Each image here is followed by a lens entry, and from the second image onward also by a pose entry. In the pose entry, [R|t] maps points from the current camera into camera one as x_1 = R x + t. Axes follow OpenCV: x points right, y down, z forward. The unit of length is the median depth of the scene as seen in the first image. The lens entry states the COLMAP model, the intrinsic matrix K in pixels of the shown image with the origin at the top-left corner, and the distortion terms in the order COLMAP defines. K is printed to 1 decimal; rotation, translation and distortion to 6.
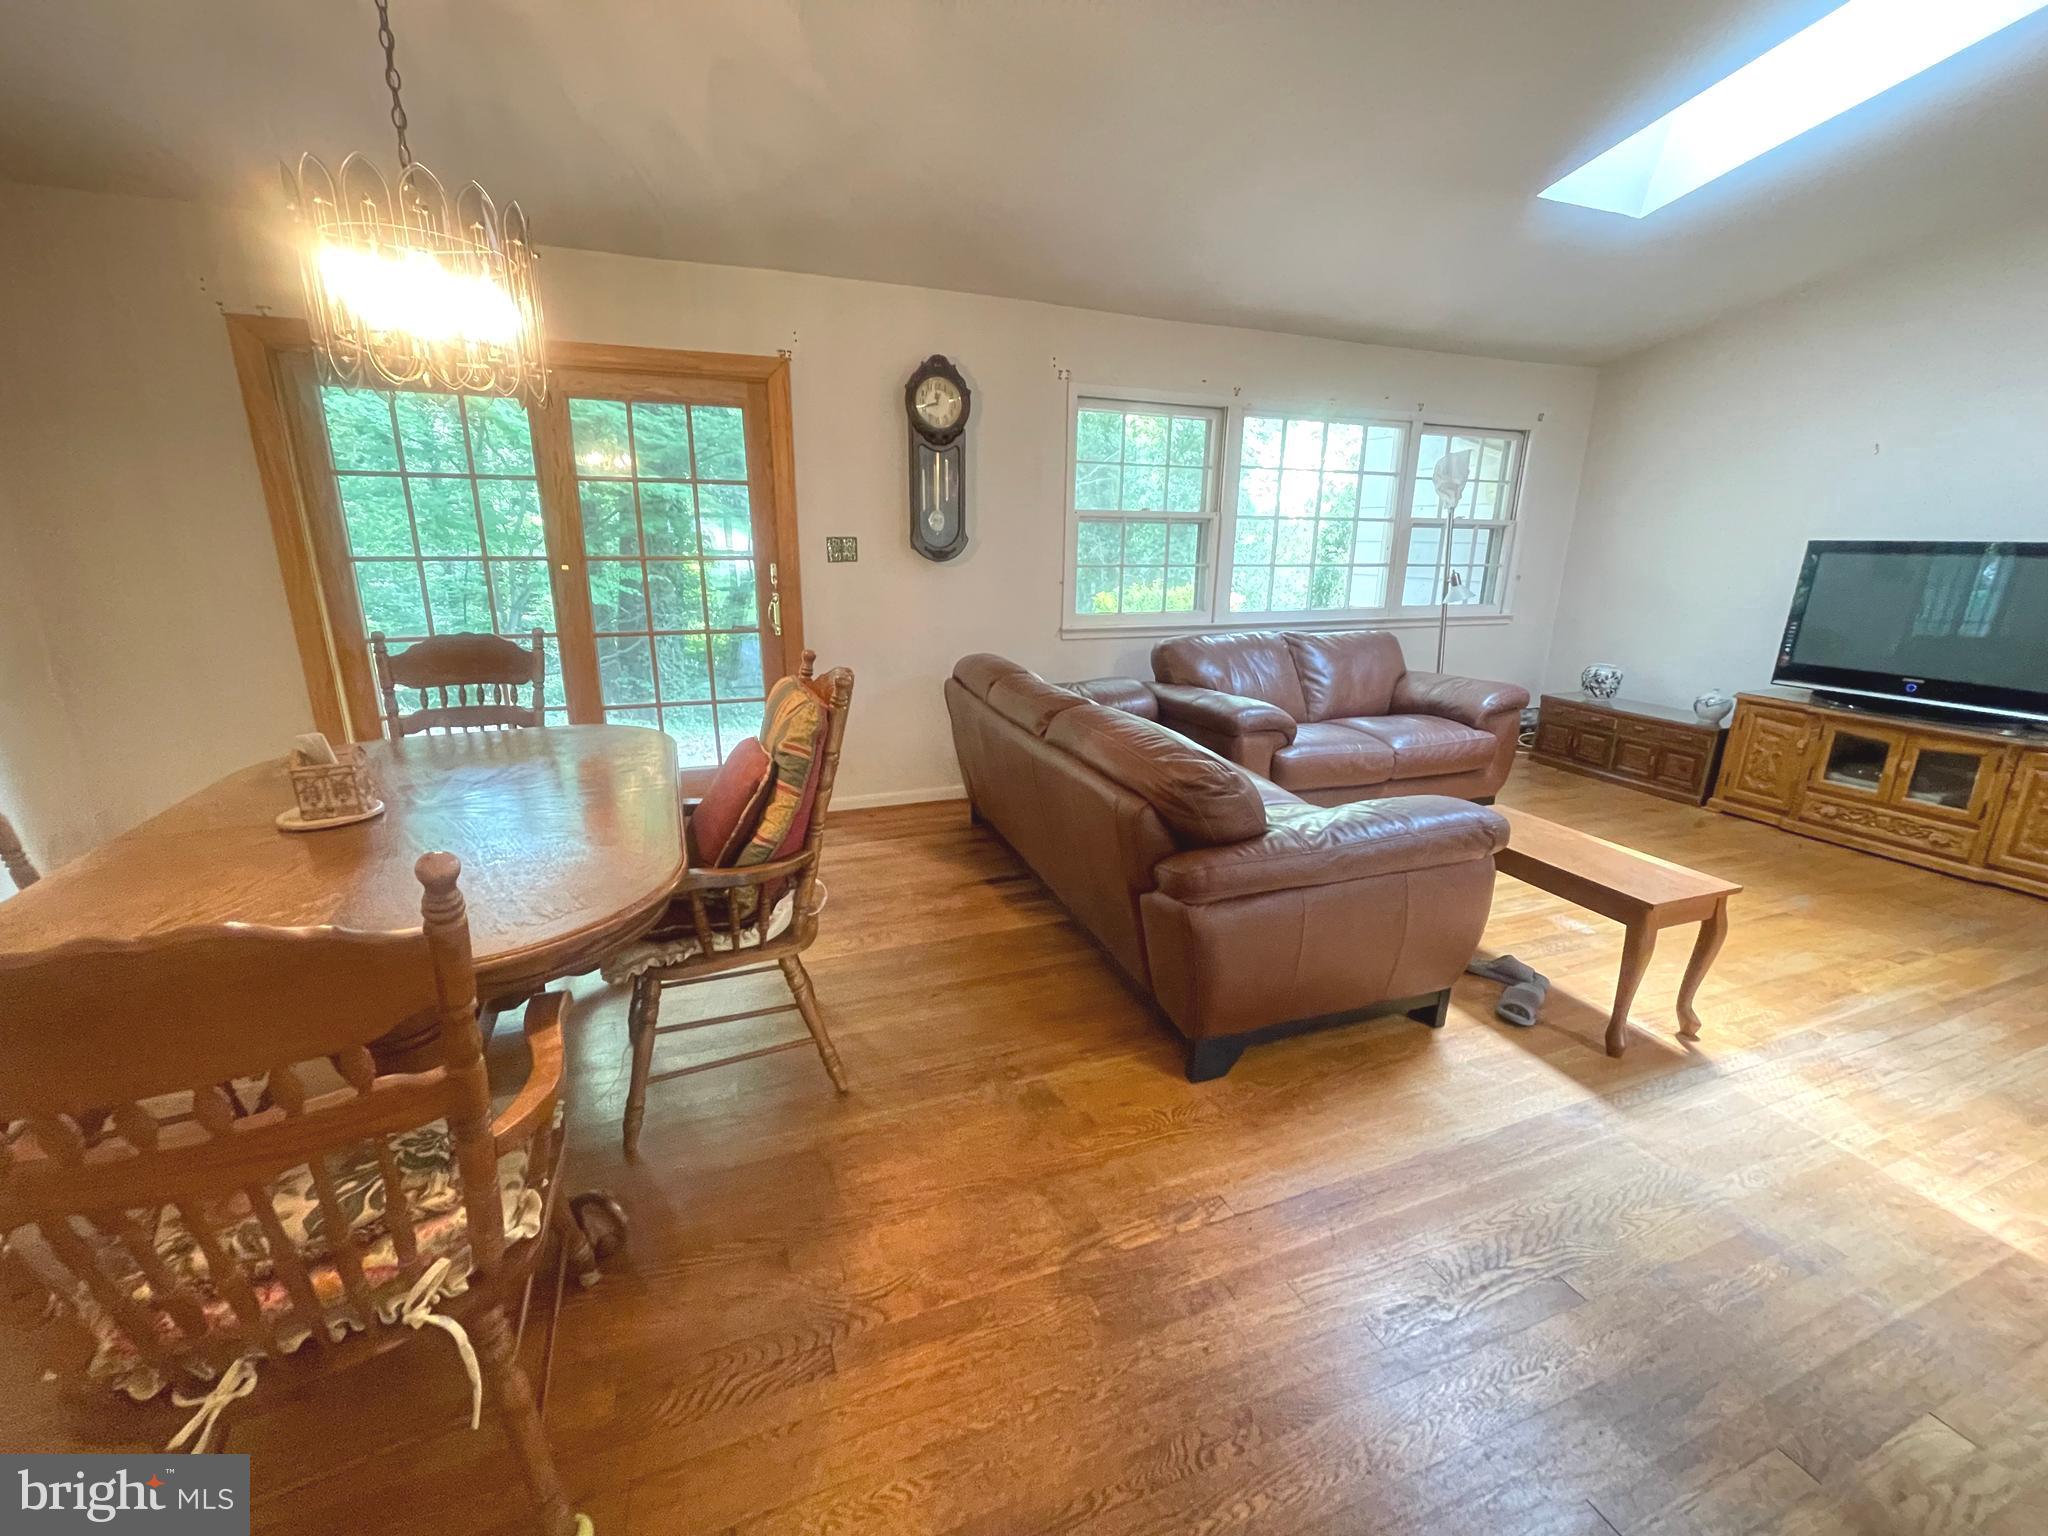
lens RADIAL K [[827.1, 0, 1019.8], [0, 827.1, 761.6], [0, 0, 1]] dist [-0.001258, -0.000319]
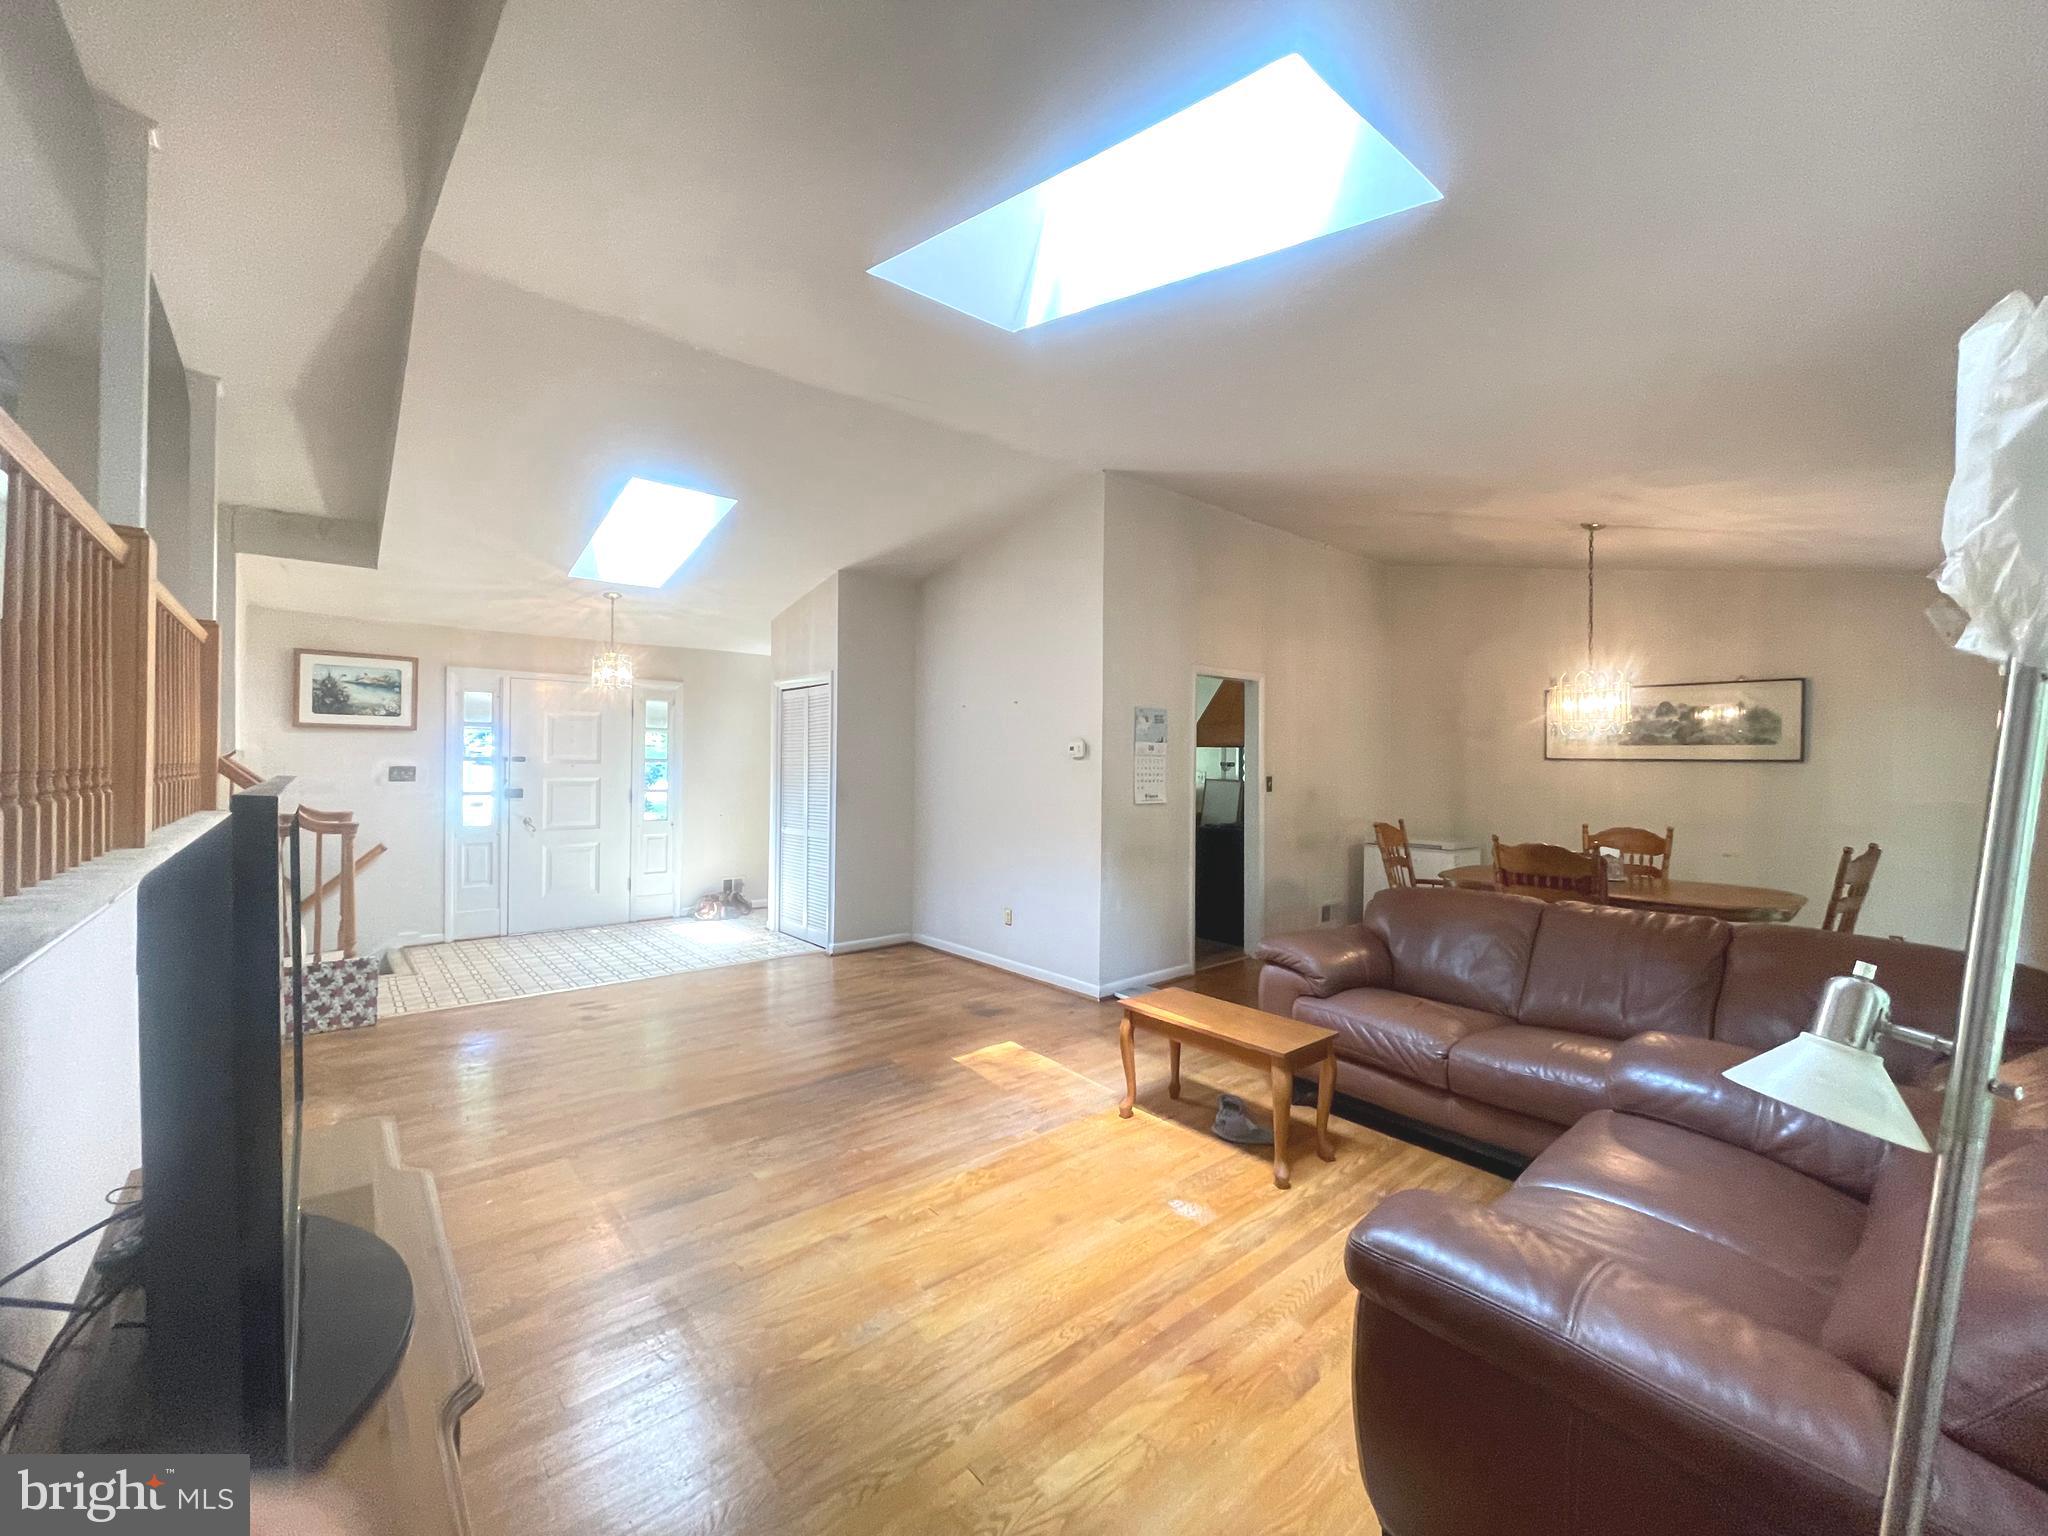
lens RADIAL K [[827.1, 0, 1019.8], [0, 827.1, 761.6], [0, 0, 1]] dist [-0.001258, -0.000319]
pose [[-0.941239, -0.020000, -0.337150, 0.919745], [-0.107340, 0.964202, 0.242470, -0.359551], [0.320231, 0.264412, -0.909691, 1.295132]]
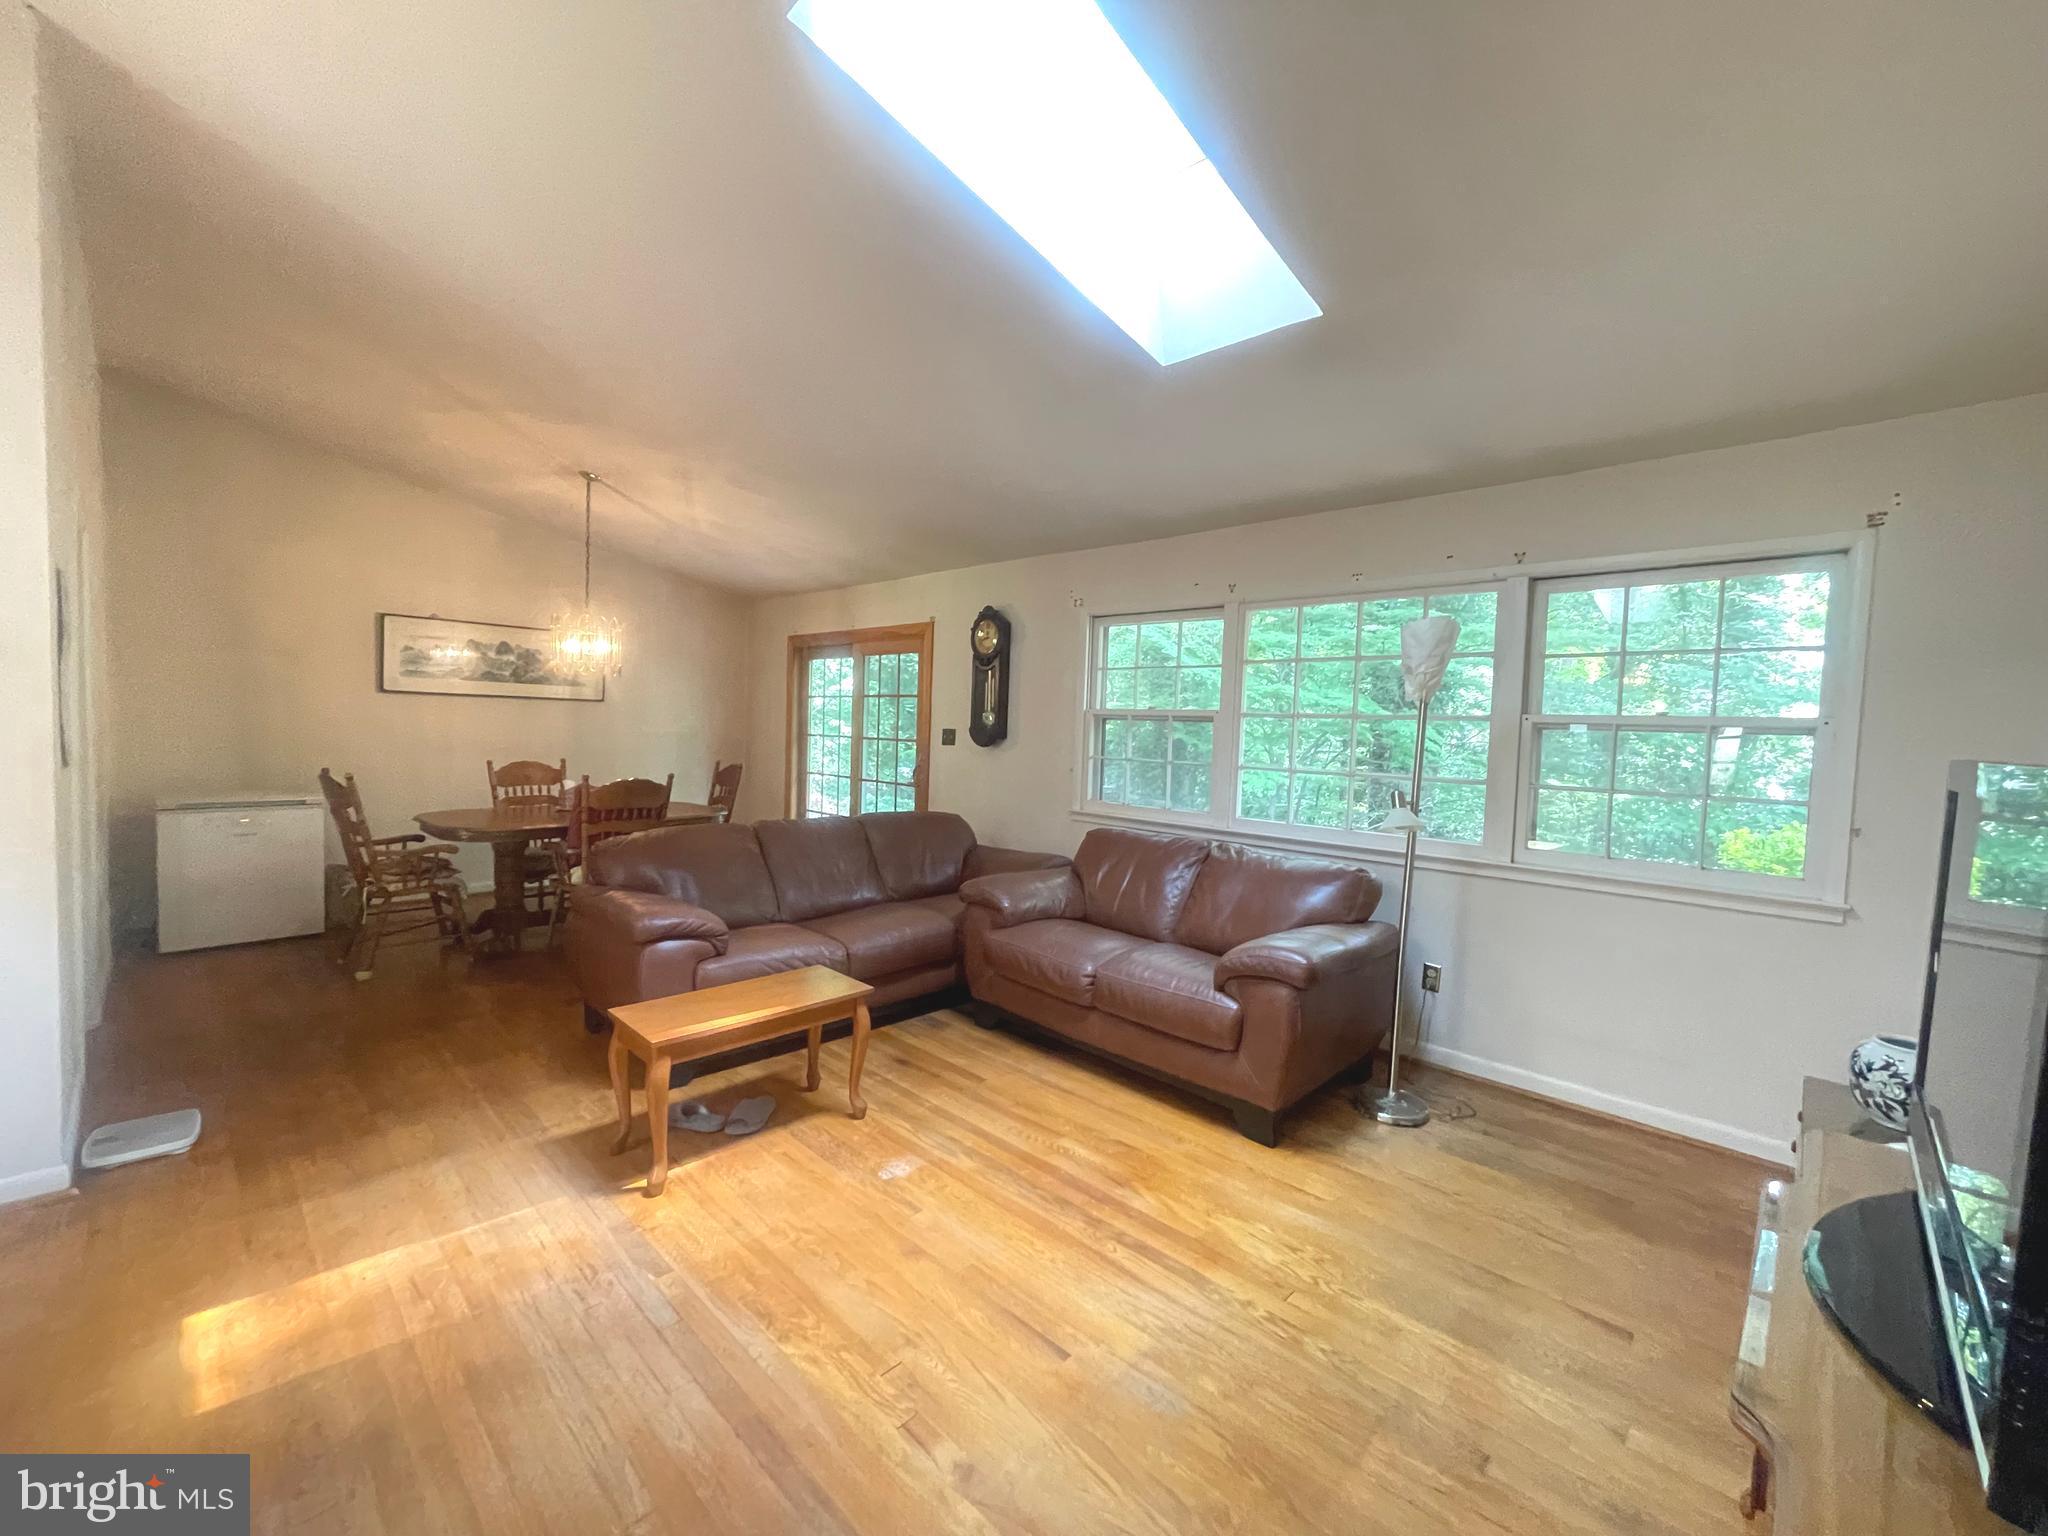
lens RADIAL K [[827.1, 0, 1019.8], [0, 827.1, 761.6], [0, 0, 1]] dist [-0.001258, -0.000319]
pose [[0.422294, 0.042689, -0.905453, 1.187157], [-0.262610, 0.961814, -0.077132, -0.135993], [0.867585, 0.270354, 0.417379, 0.515792]]
